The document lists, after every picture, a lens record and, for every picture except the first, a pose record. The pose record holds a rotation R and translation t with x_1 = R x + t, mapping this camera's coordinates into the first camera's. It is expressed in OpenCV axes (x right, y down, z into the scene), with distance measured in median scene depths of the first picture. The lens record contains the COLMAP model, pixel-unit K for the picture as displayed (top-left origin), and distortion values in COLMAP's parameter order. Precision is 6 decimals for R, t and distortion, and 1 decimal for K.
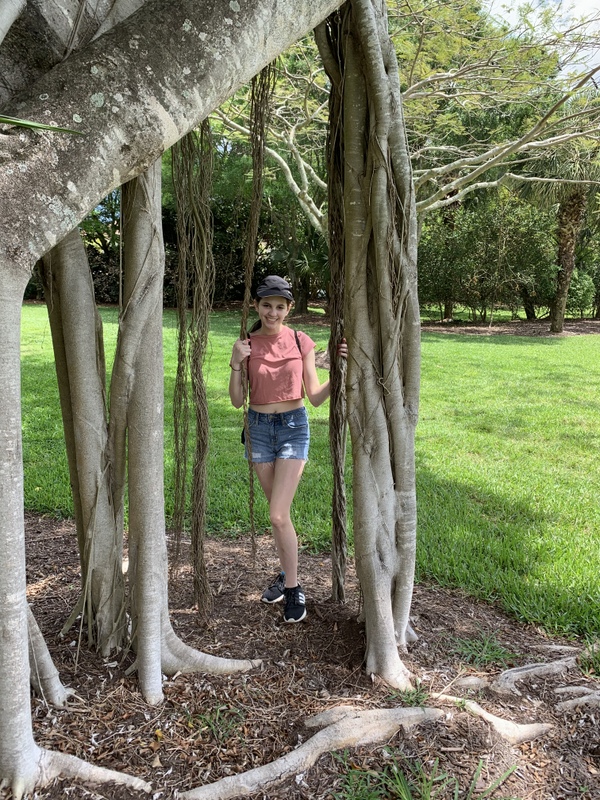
lens RADIAL K [[625.8, 0, 300.9], [0, 625.8, 396.6], [0, 0, 1]] dist [0.081733, -0.124798]
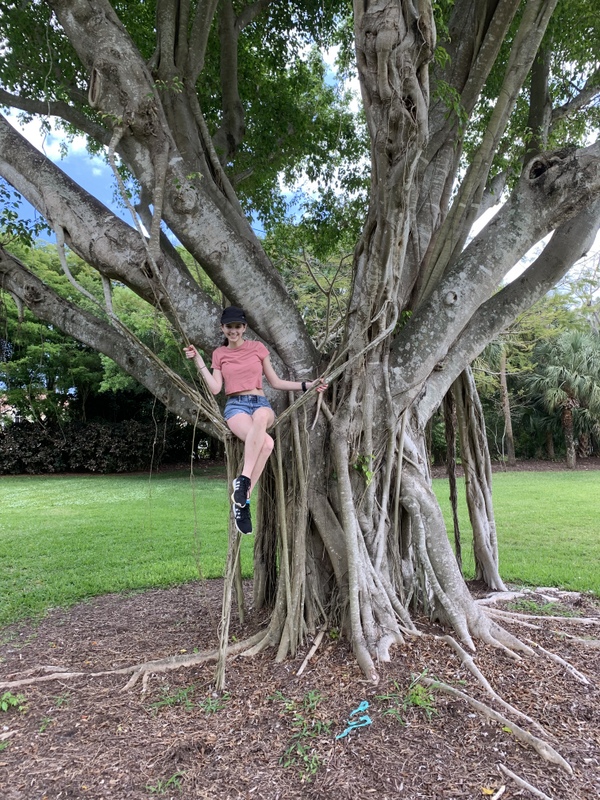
lens RADIAL K [[622.1, 0, 312.6], [0, 622.1, 395.2], [0, 0, 1]] dist [0.069471, -0.109564]
pose [[0.976892, -0.033407, 0.211106, -1.168610], [0.085479, 0.966345, -0.242634, 0.226351], [-0.195896, 0.255073, 0.946870, -1.564497]]
